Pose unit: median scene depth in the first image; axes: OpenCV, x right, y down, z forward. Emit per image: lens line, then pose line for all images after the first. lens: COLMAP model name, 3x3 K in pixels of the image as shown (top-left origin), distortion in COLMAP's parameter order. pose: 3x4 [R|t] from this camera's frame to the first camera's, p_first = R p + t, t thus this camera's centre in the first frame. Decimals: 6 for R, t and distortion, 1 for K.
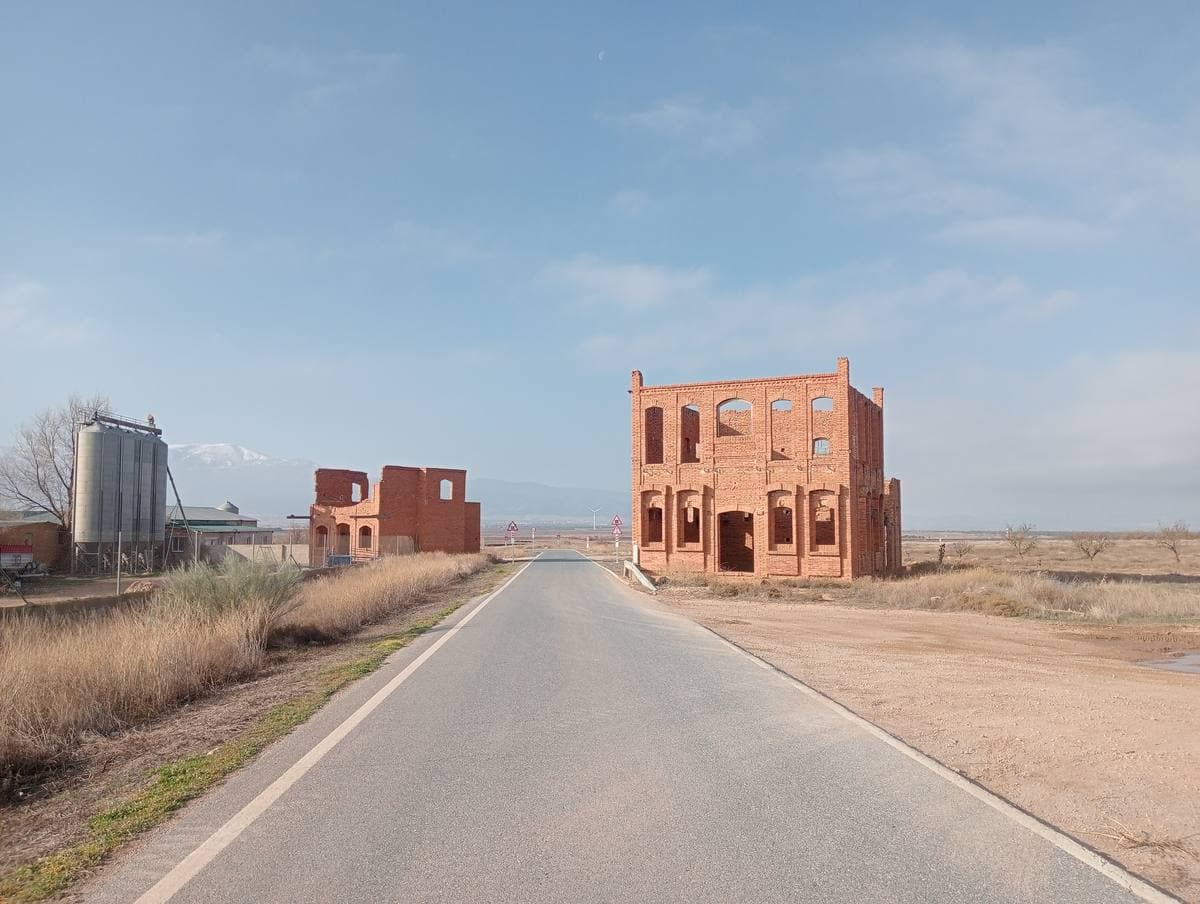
lens RADIAL K [[969.4, 0, 600.0], [0, 969.4, 452.0], [0, 0, 1]] dist [0.078681, -0.233168]
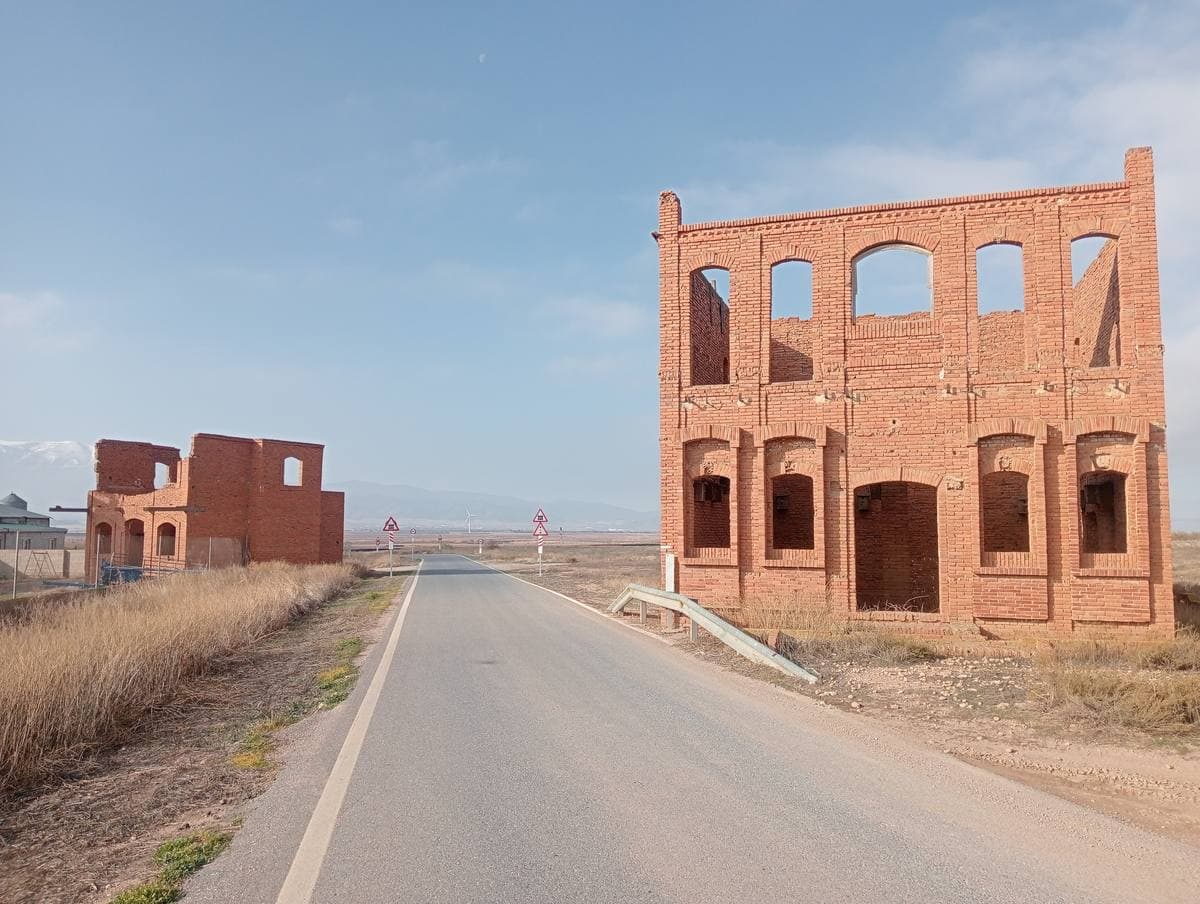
lens RADIAL K [[969.4, 0, 600.0], [0, 969.4, 452.0], [0, 0, 1]] dist [0.078681, -0.233168]
pose [[0.991498, 0.011845, 0.129580, -0.058453], [-0.011326, 0.999925, -0.004740, 0.047746], [-0.129627, 0.003232, 0.991558, 0.523927]]
